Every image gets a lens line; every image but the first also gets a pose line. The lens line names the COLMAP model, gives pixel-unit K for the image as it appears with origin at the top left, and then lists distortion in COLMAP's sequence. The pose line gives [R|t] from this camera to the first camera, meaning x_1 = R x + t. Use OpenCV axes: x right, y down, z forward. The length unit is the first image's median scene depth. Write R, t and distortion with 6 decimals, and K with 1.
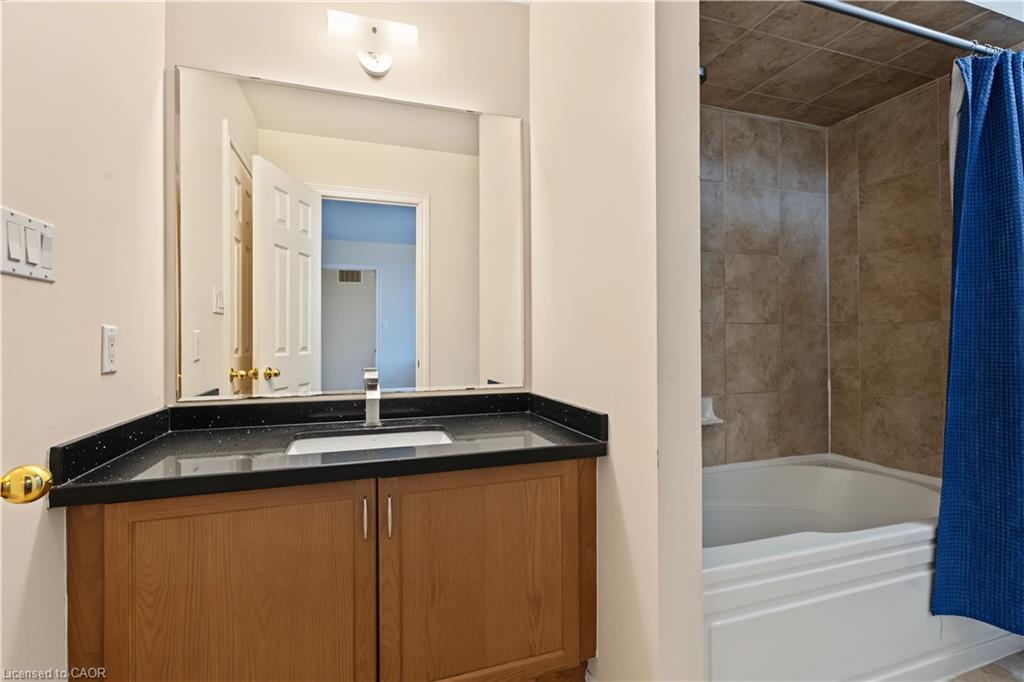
lens RADIAL K [[462.2, 0, 512.4], [0, 462.2, 332.4], [0, 0, 1]] dist [-0.000926, -0.000111]
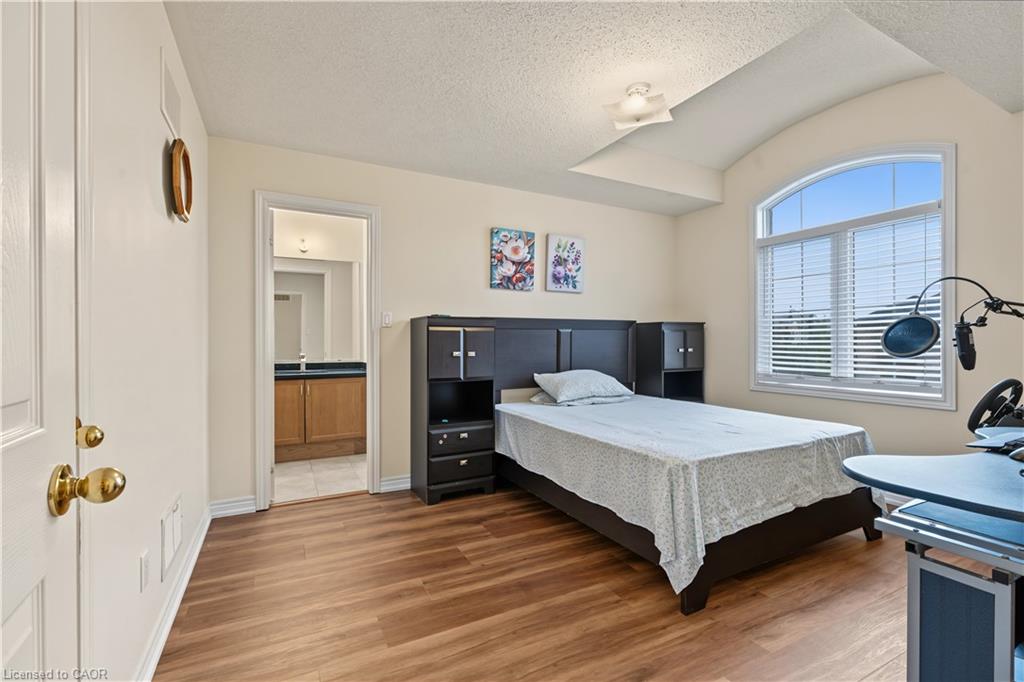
lens RADIAL K [[462.2, 0, 512.8], [0, 462.2, 342.4], [0, 0, 1]] dist [-0.000926, -0.000111]
pose [[0.989919, -0.002671, 0.141610, 0.619931], [0.001960, 0.999985, 0.005159, 0.002148], [-0.141621, -0.004829, 0.989909, -2.156303]]
